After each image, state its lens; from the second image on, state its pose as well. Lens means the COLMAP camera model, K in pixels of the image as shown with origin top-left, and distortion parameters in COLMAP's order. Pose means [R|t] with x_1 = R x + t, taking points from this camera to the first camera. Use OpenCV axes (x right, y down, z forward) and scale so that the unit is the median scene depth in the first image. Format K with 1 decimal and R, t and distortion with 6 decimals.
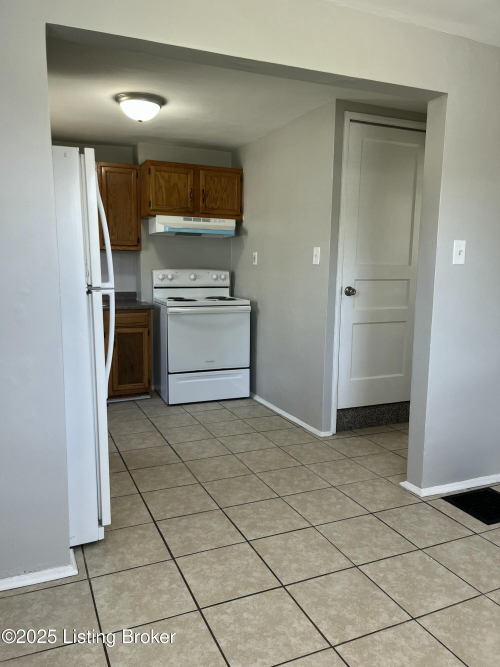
lens RADIAL K [[508.9, 0, 244.1], [0, 508.9, 343.8], [0, 0, 1]] dist [0.043223, -0.051069]
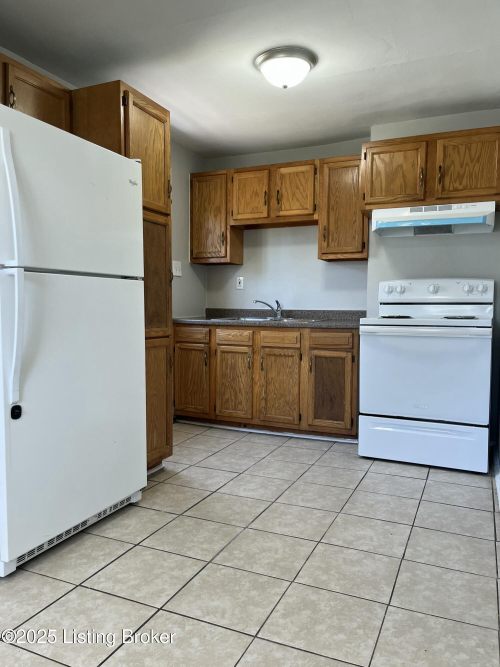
lens RADIAL K [[508.9, 0, 243.0], [0, 508.9, 339.1], [0, 0, 1]] dist [0.043223, -0.051069]
pose [[0.672425, 0.045362, -0.738774, 0.351010], [-0.112007, 0.992862, -0.040984, -0.000567], [0.731641, 0.110306, 0.672706, 0.433916]]
